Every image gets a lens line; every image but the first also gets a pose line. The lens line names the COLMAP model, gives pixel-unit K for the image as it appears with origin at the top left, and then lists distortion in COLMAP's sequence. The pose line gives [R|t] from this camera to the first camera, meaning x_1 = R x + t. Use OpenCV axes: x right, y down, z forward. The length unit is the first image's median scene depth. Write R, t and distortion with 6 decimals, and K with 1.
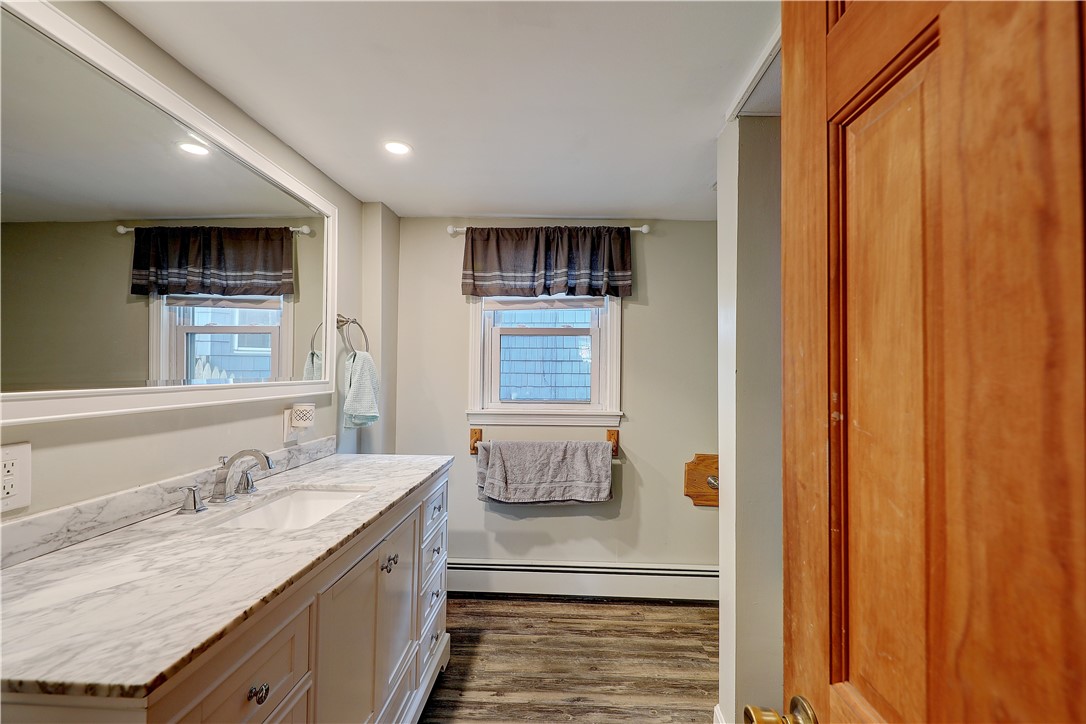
lens RADIAL K [[435.9, 0, 548.2], [0, 435.9, 363.7], [0, 0, 1]] dist [-0.001988, -0.001727]
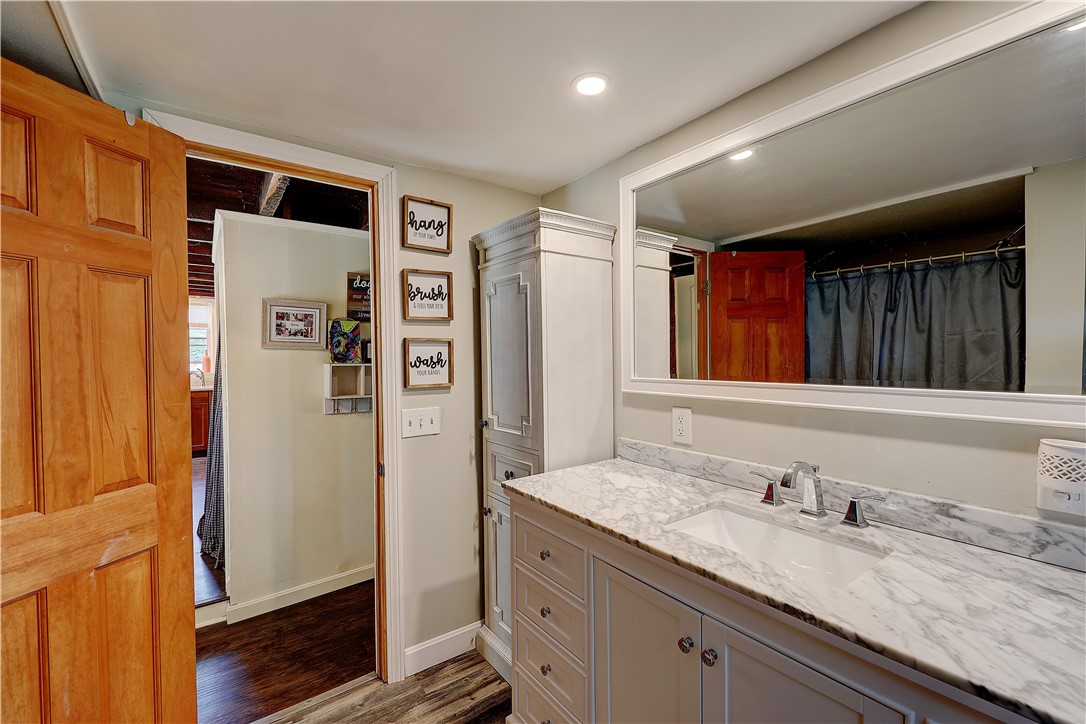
lens RADIAL K [[455.9, 0, 549.0], [0, 455.9, 362.8], [0, 0, 1]] dist [-0.000546, -0.000053]
pose [[-0.760984, 0.009194, -0.648705, 0.384052], [0.010324, 0.999945, 0.002061, -0.010390], [0.648688, -0.005128, -0.761037, 1.851187]]
